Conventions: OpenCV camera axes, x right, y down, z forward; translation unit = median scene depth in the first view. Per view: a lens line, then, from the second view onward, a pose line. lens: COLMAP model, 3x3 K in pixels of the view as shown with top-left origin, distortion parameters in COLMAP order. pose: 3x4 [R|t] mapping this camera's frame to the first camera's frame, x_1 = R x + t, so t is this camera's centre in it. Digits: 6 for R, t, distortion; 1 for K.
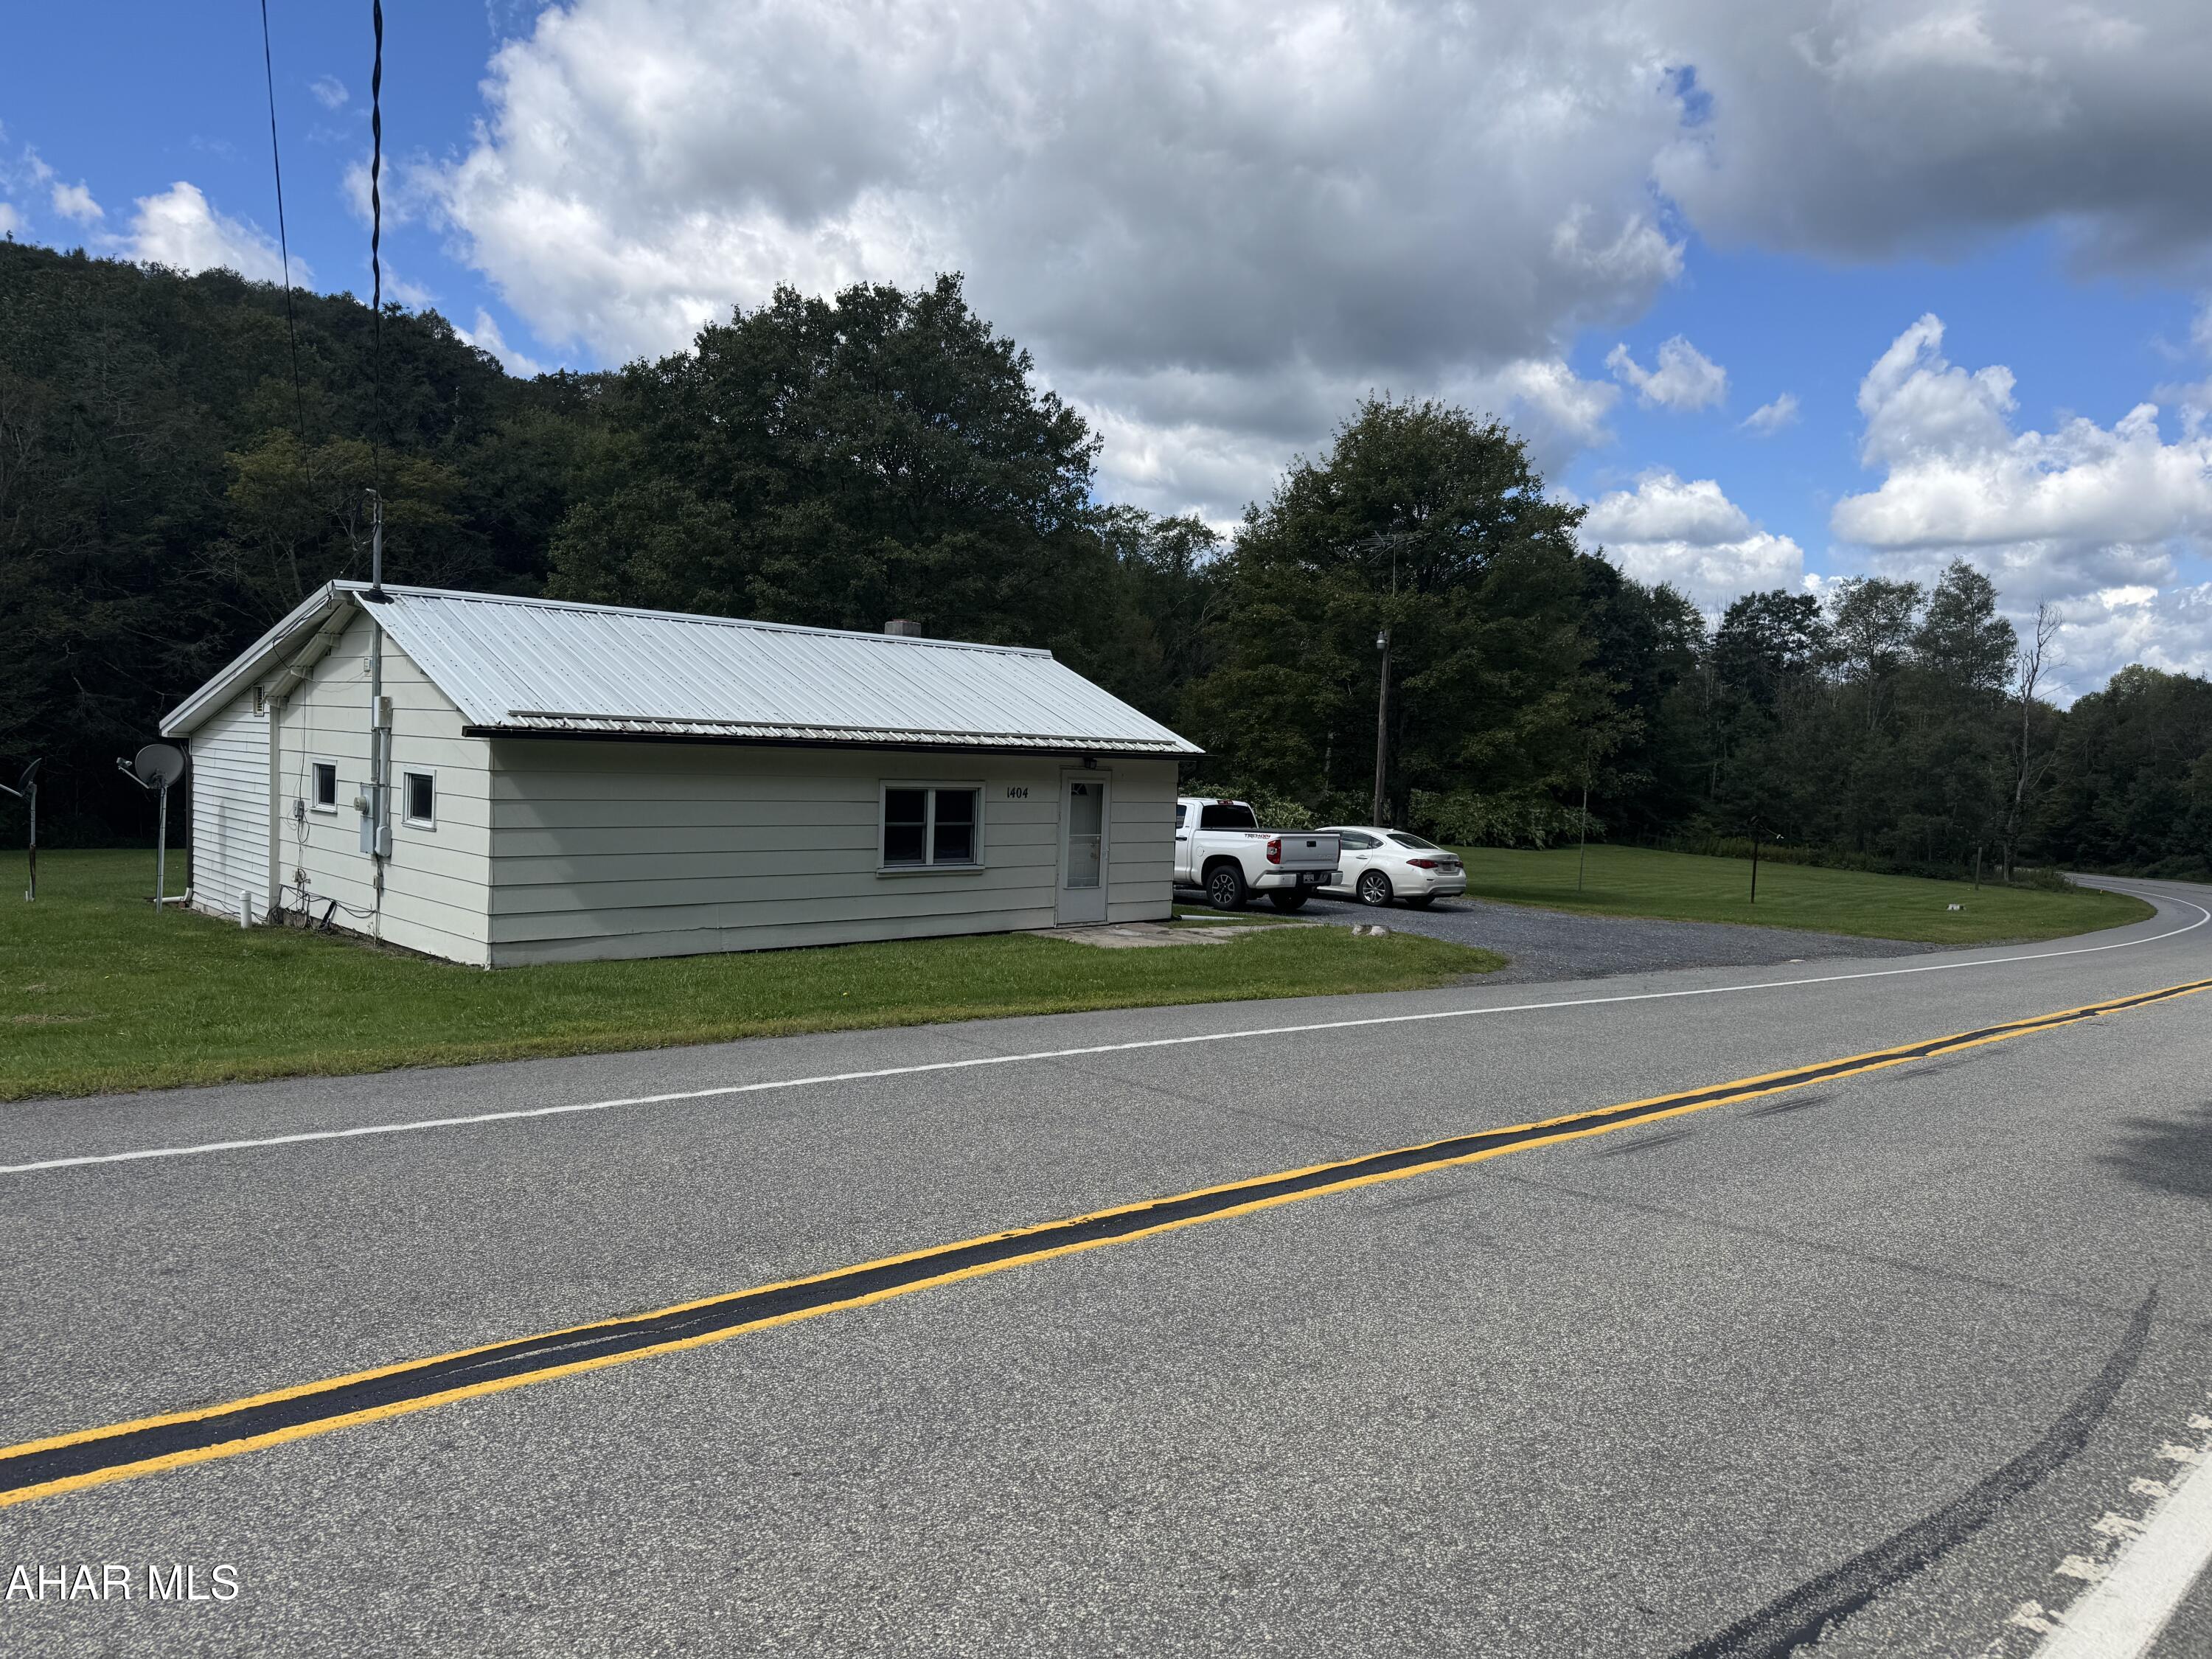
lens RADIAL K [[1634.2, 0, 1100.0], [0, 1634.2, 816.2], [0, 0, 1]] dist [0.013112, -0.003160]
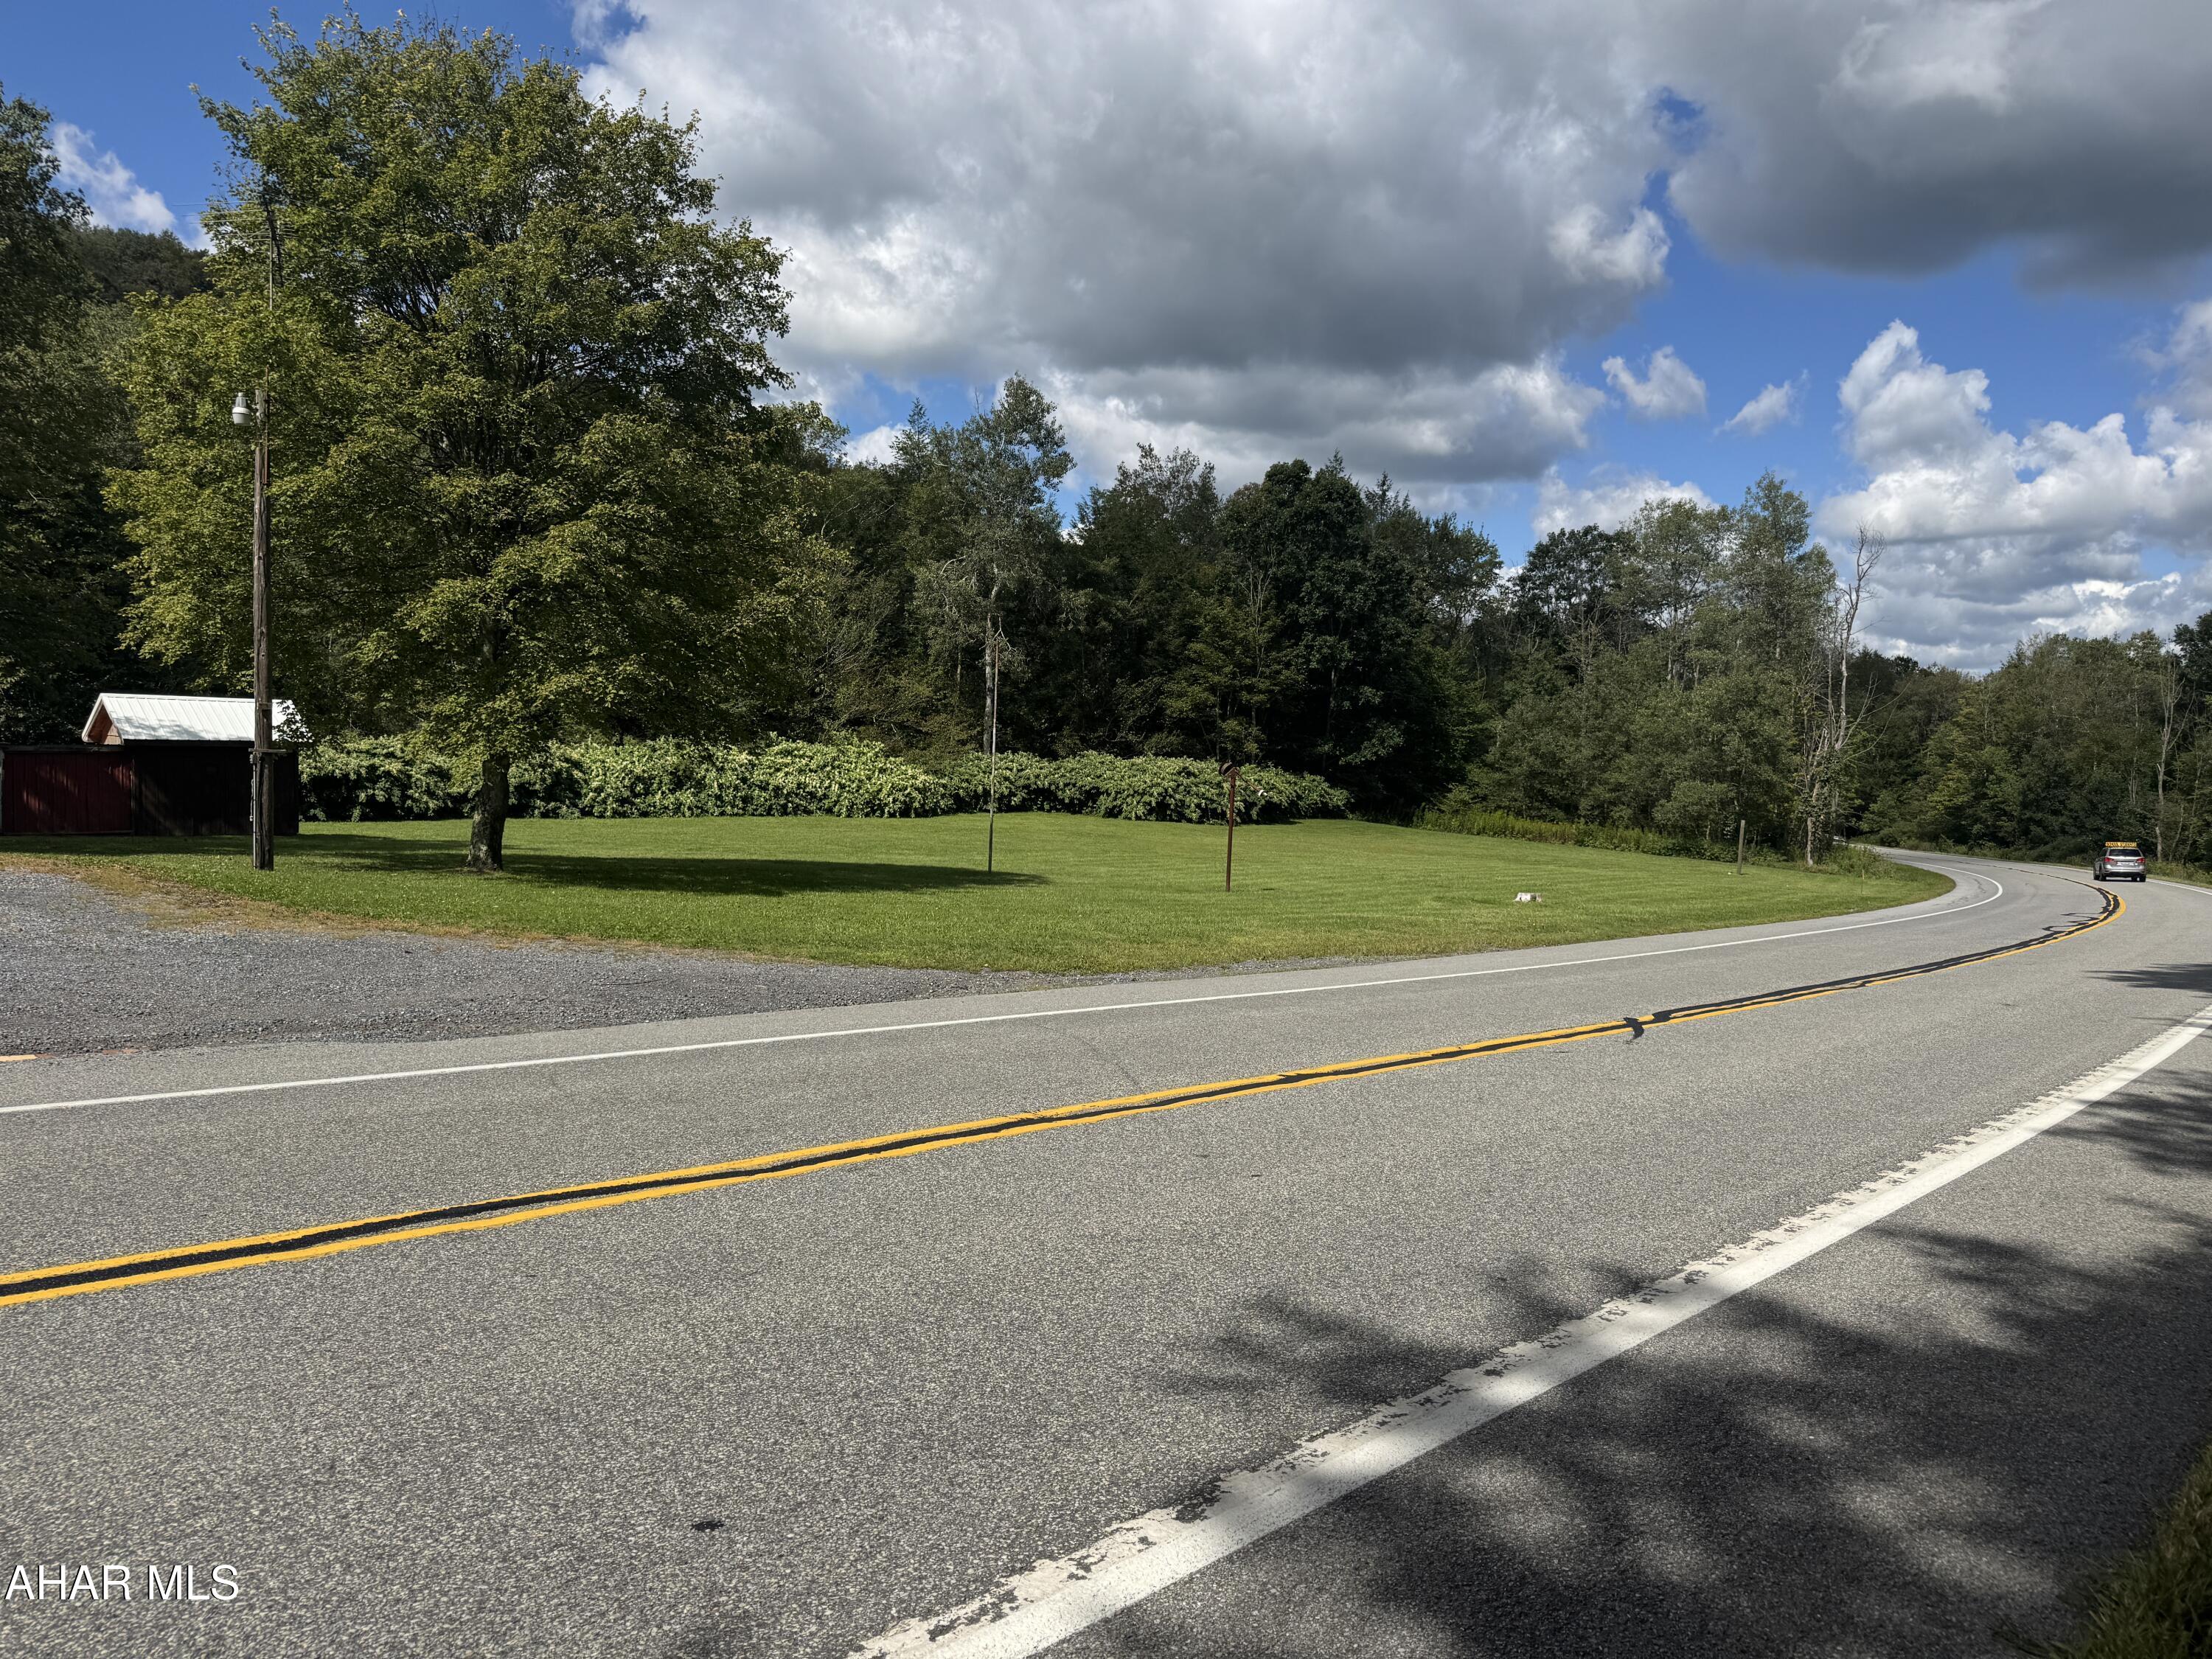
lens RADIAL K [[1531.5, 0, 1093.7], [0, 1531.5, 821.8], [0, 0, 1]] dist [0.036229, -0.032610]
pose [[0.999808, 0.000627, -0.019578, 0.182525], [-0.000413, 0.999940, 0.010951, 0.009094], [0.019584, -0.010941, 0.999748, 0.196046]]
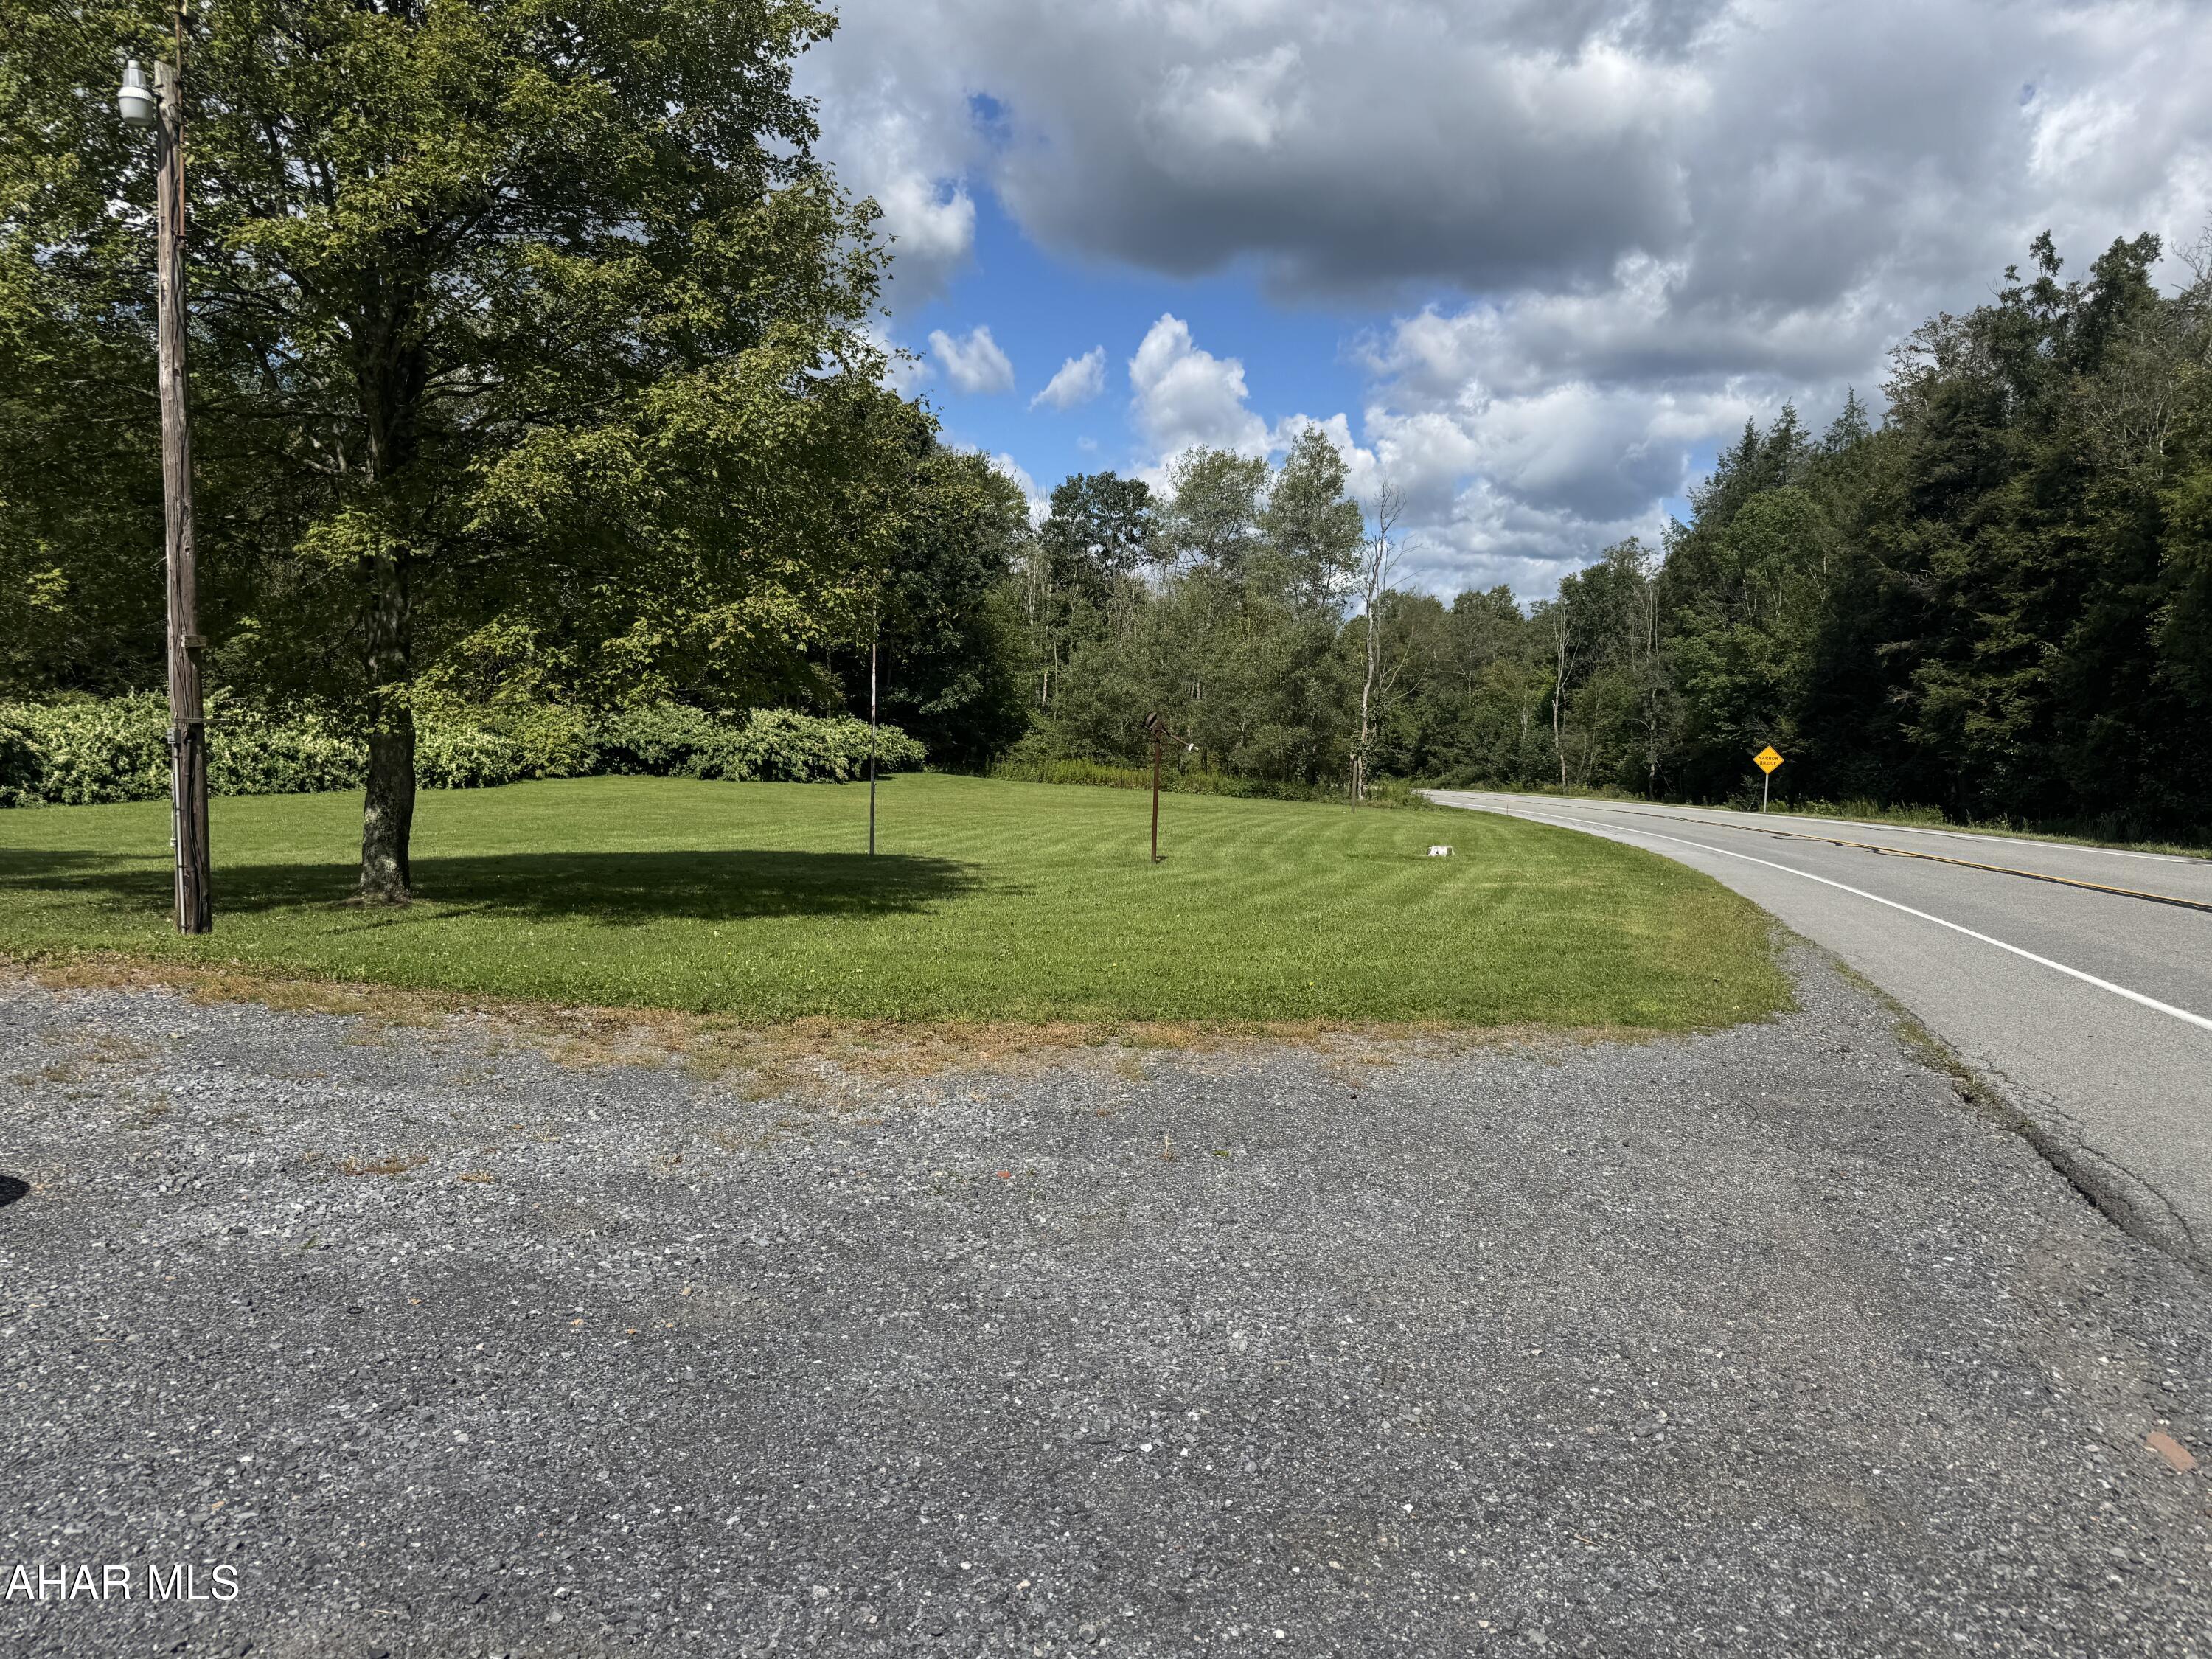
lens RADIAL K [[1531.5, 0, 1068.6], [0, 1531.5, 783.3], [0, 0, 1]] dist [0.036229, -0.032610]
pose [[0.924482, -0.035848, 0.379536, 0.087256], [0.028977, 0.999297, 0.023802, 0.006399], [-0.380123, -0.011007, 0.924871, 0.273512]]
